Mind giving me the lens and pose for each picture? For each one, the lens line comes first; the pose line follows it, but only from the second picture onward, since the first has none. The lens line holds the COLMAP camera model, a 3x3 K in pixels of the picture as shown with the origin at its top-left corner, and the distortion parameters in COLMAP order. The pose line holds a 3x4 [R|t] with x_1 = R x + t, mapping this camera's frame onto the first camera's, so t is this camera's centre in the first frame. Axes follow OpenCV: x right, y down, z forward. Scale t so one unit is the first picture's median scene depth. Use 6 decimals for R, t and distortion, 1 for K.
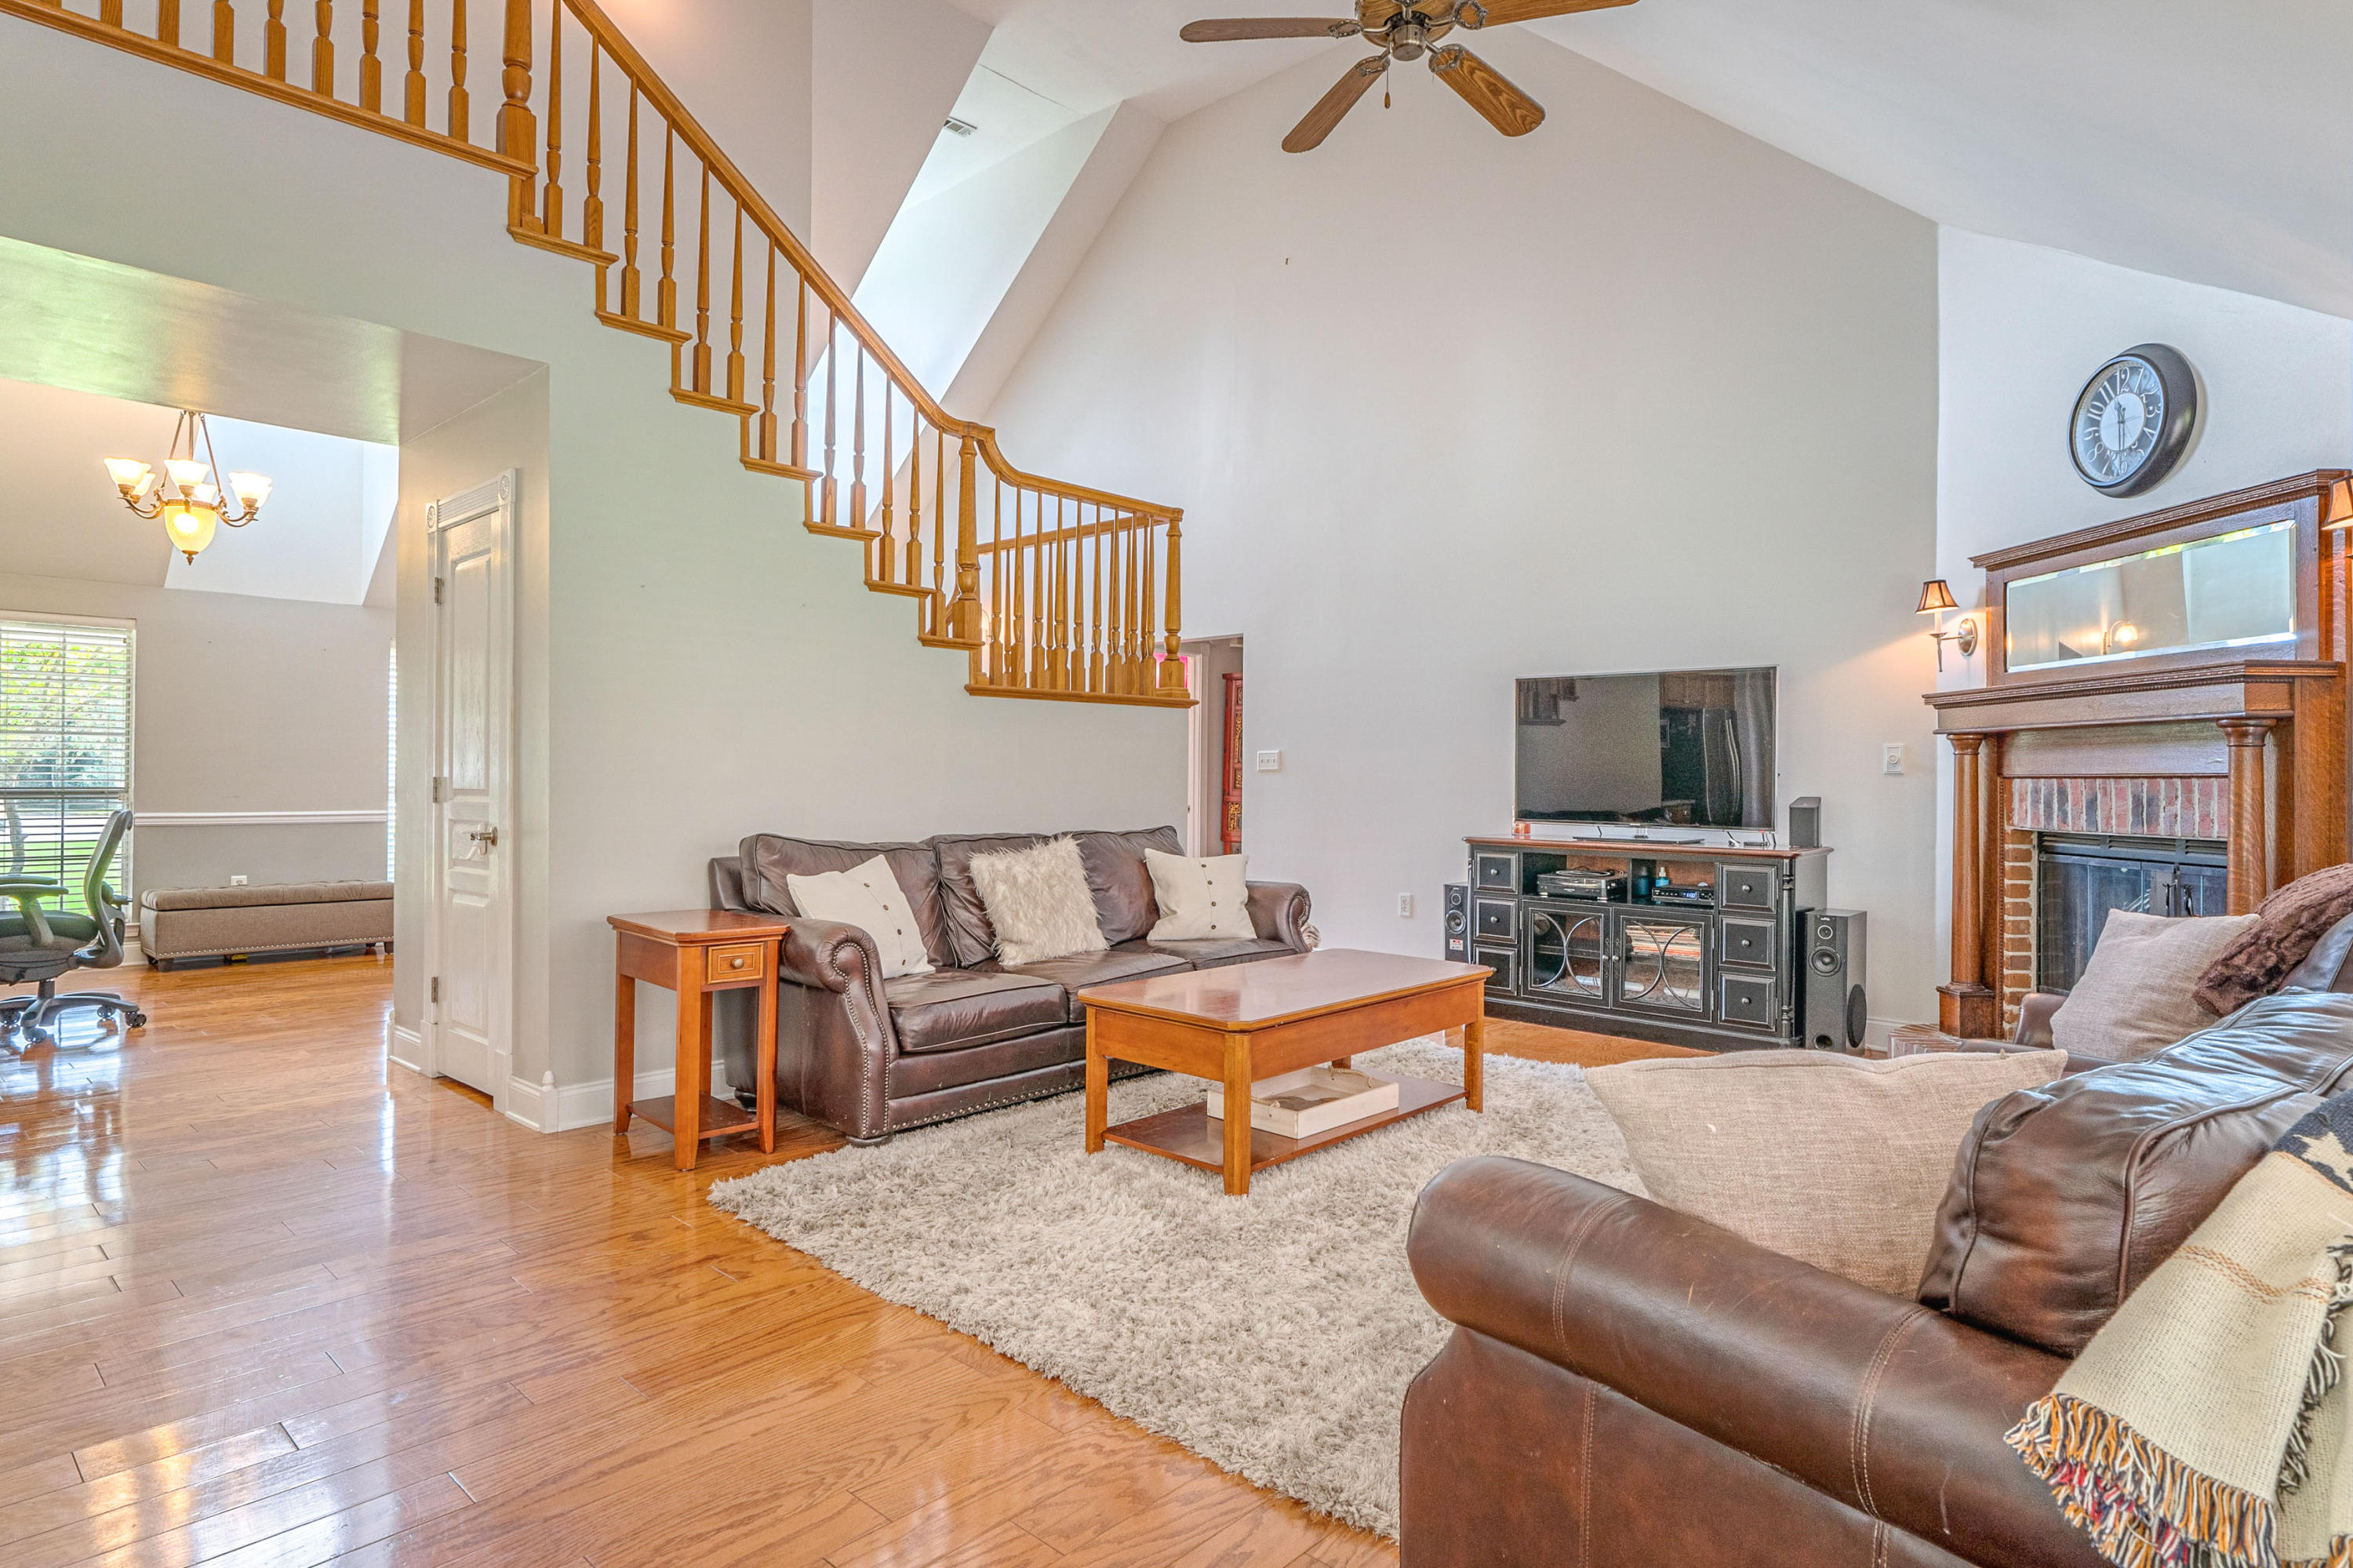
lens RADIAL K [[1272.5, 0, 1174.8], [0, 1272.5, 770.7], [0, 0, 1]] dist [0.001331, 0.000236]
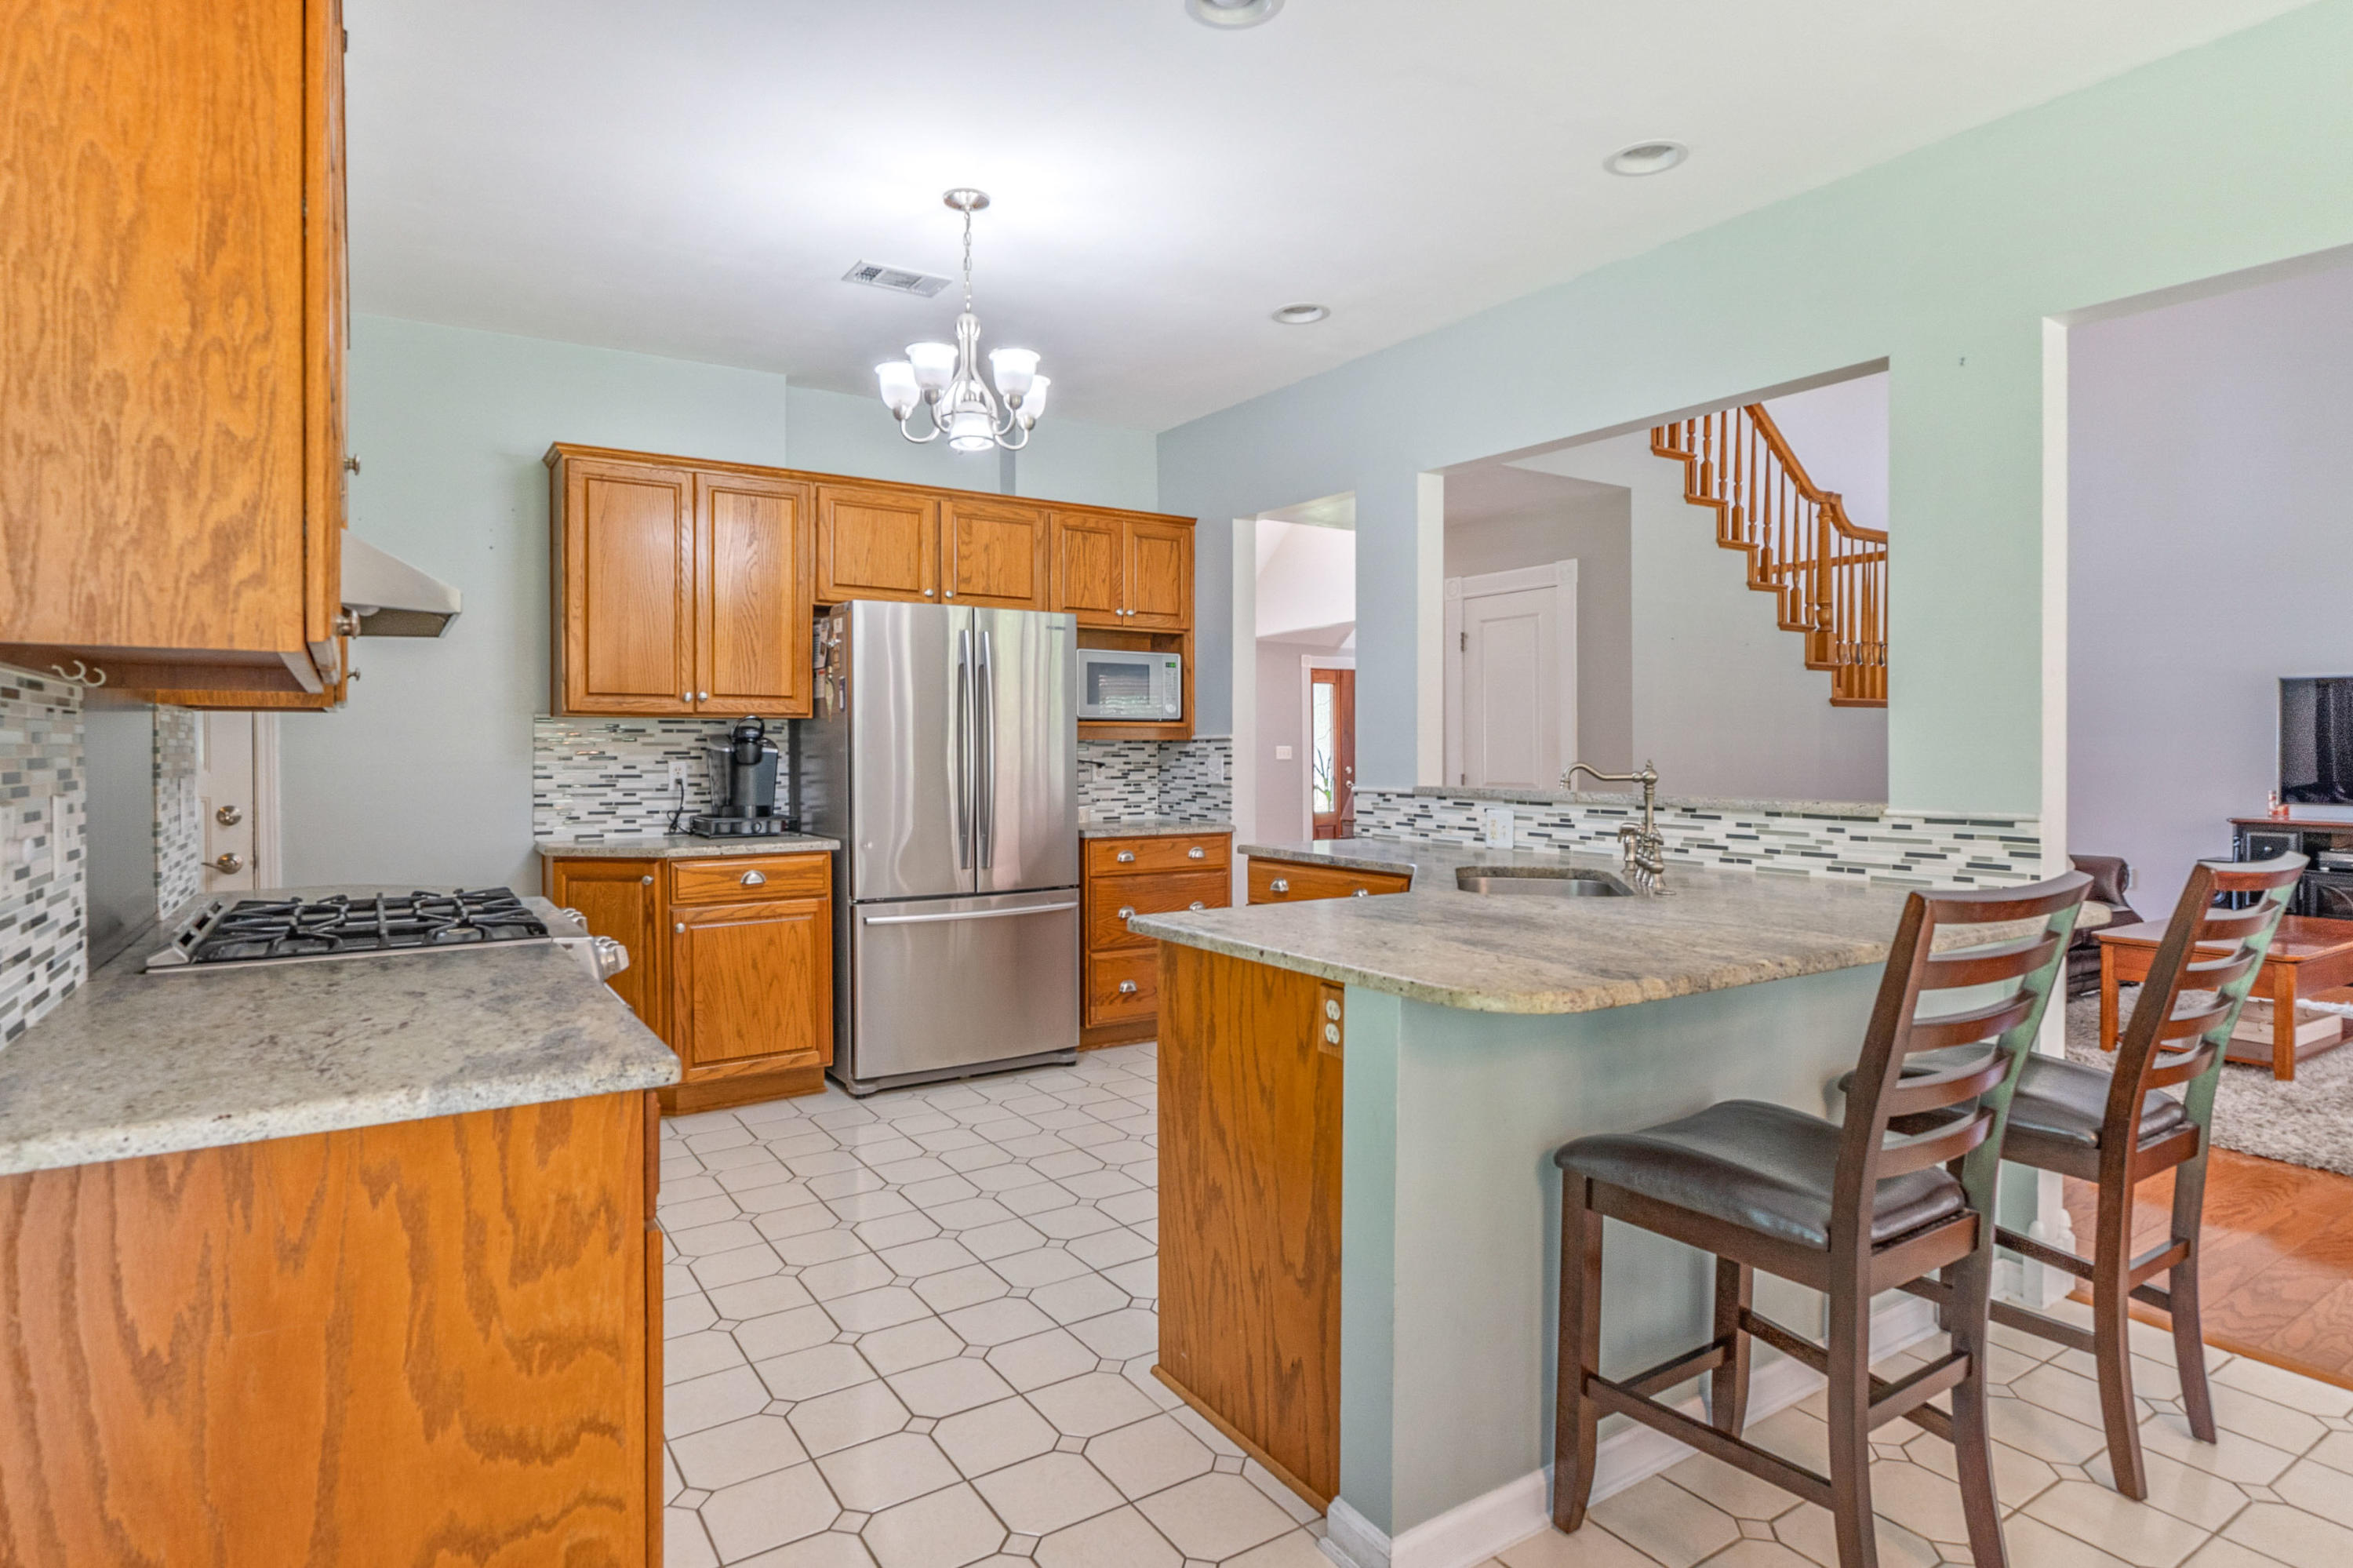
lens RADIAL K [[1249.3, 0, 1169.3], [0, 1249.3, 762.8], [0, 0, 1]] dist [-0.002404, -0.000727]
pose [[0.968123, -0.006077, -0.250403, -0.491437], [0.009639, 0.999869, 0.013001, -0.025225], [0.250292, -0.015000, 0.968054, -0.380000]]
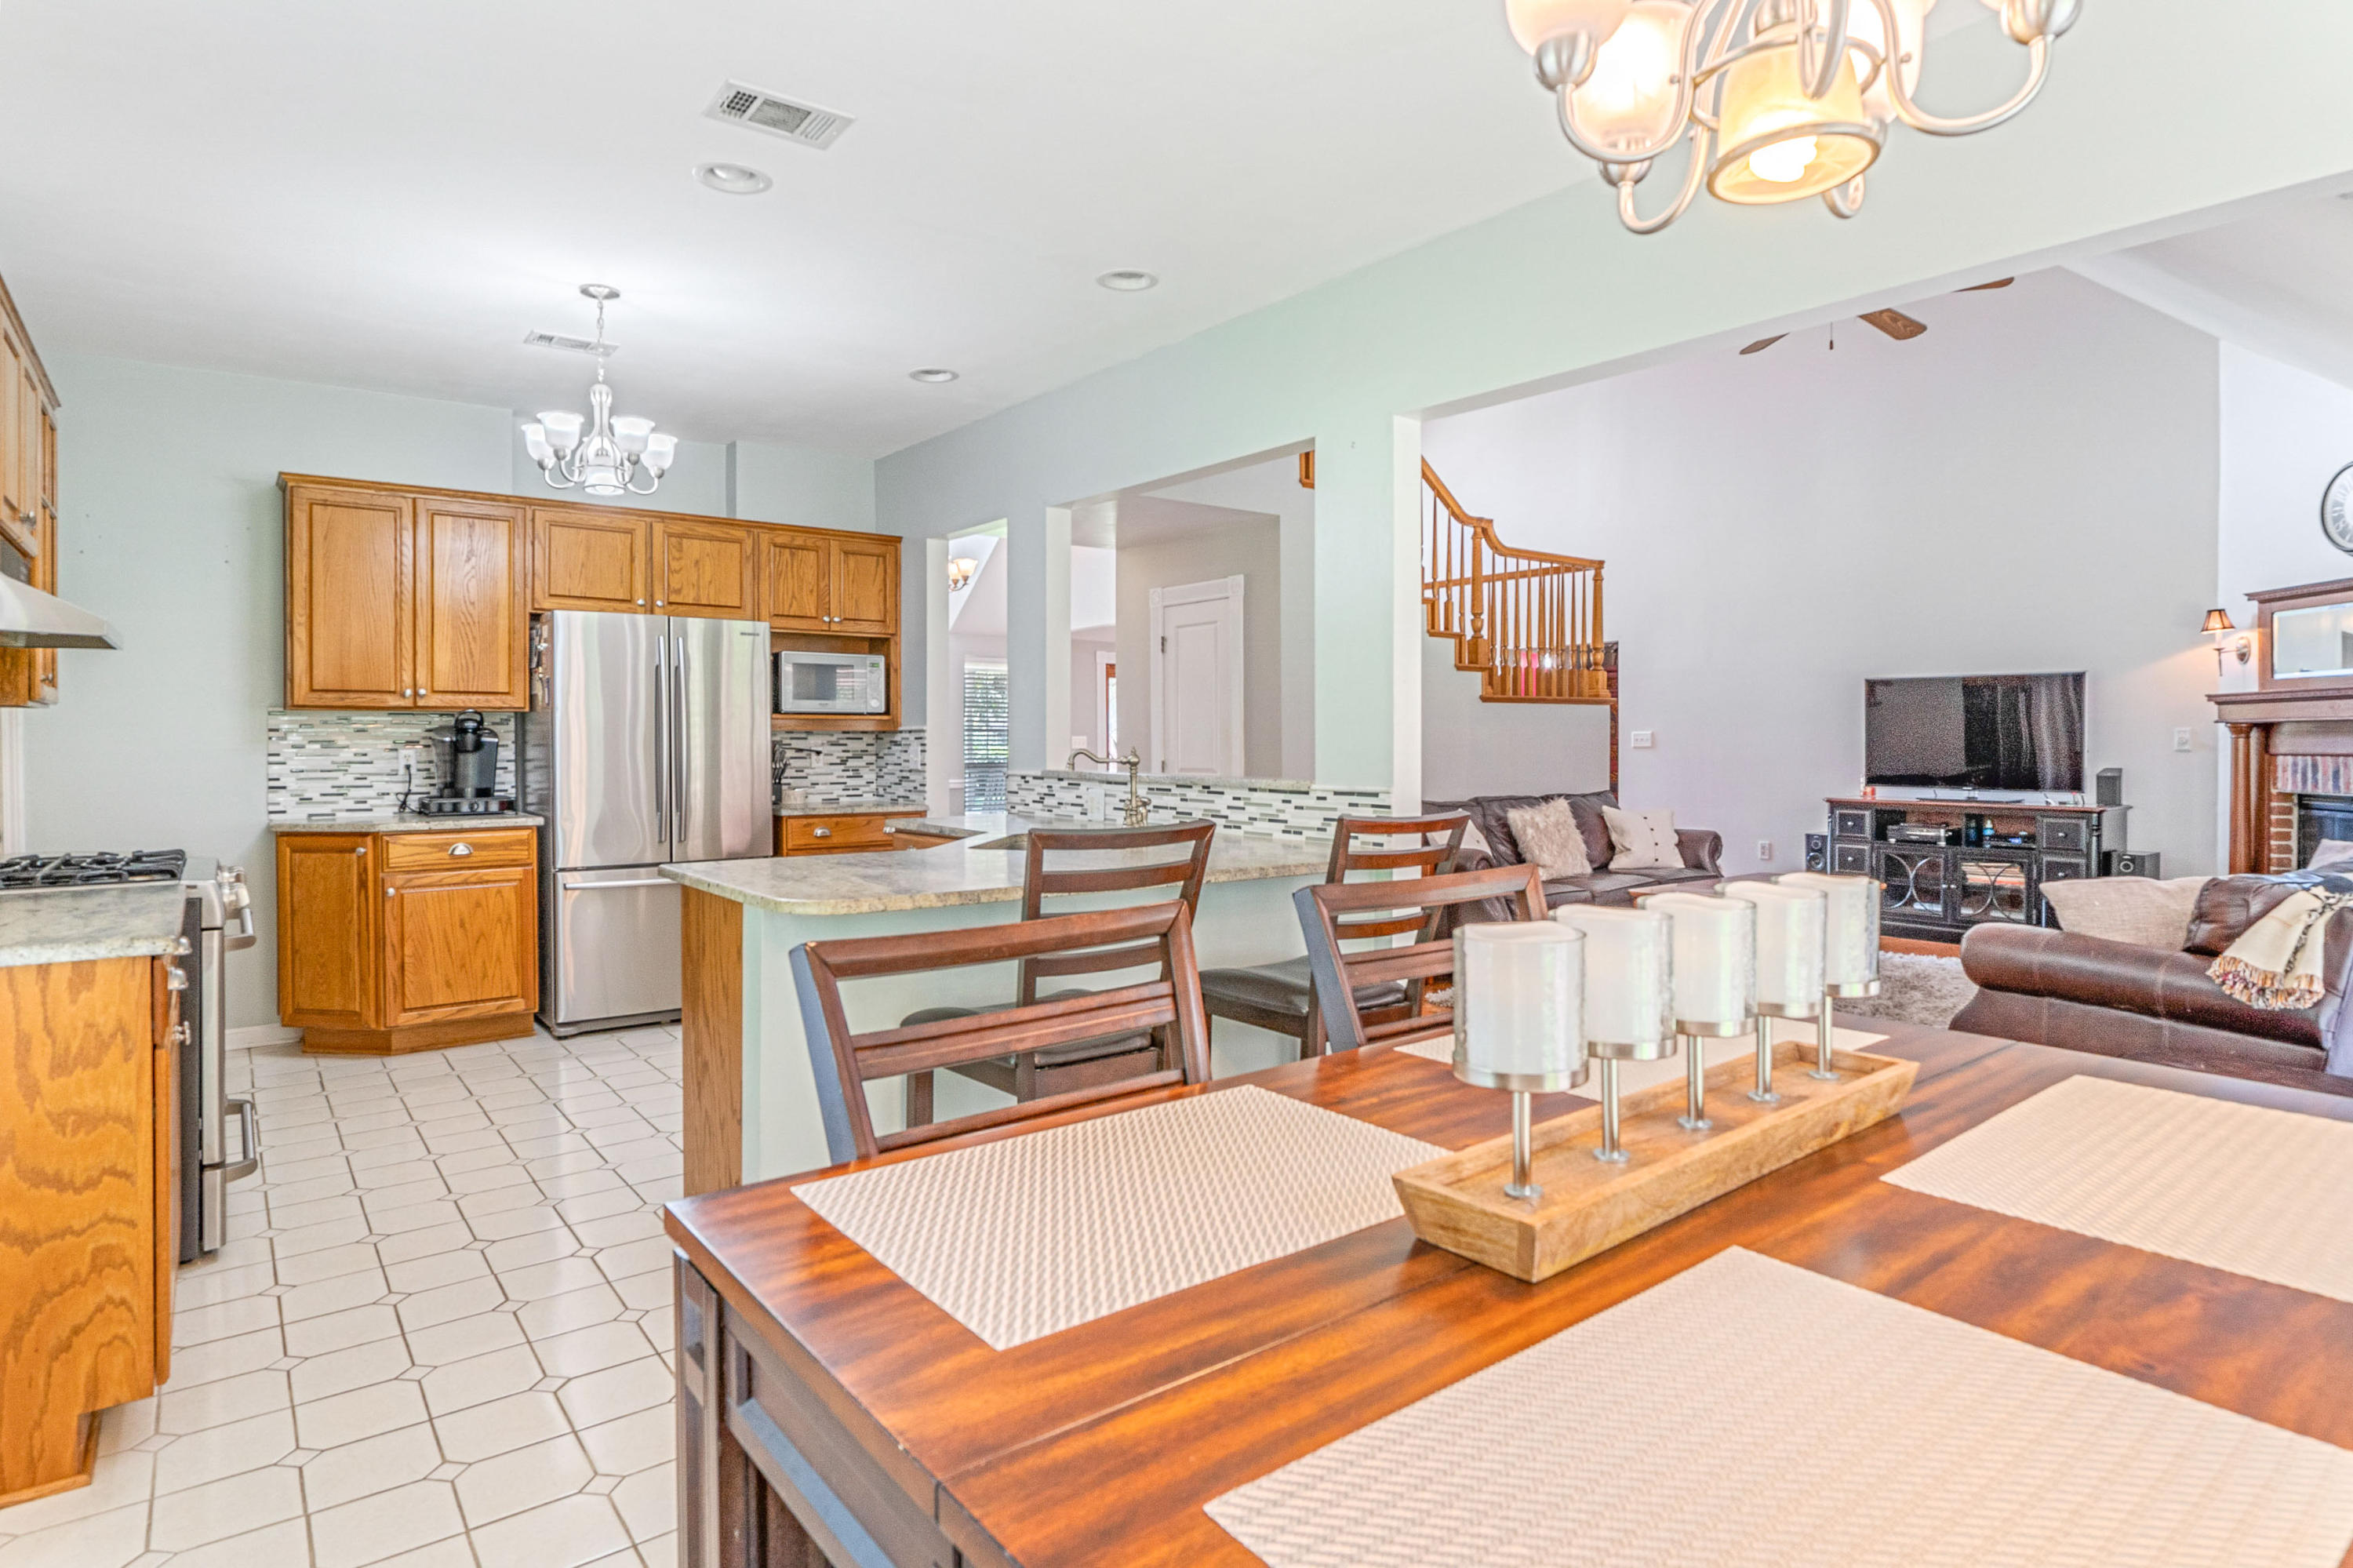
lens RADIAL K [[1247.7, 0, 1166.5], [0, 1247.7, 751.6], [0, 0, 1]] dist [-0.001482, -0.002294]
pose [[0.984601, -0.006561, -0.174691, -0.269118], [0.008927, 0.999879, 0.012759, -0.023513], [0.174587, -0.014122, 0.984541, -0.494562]]
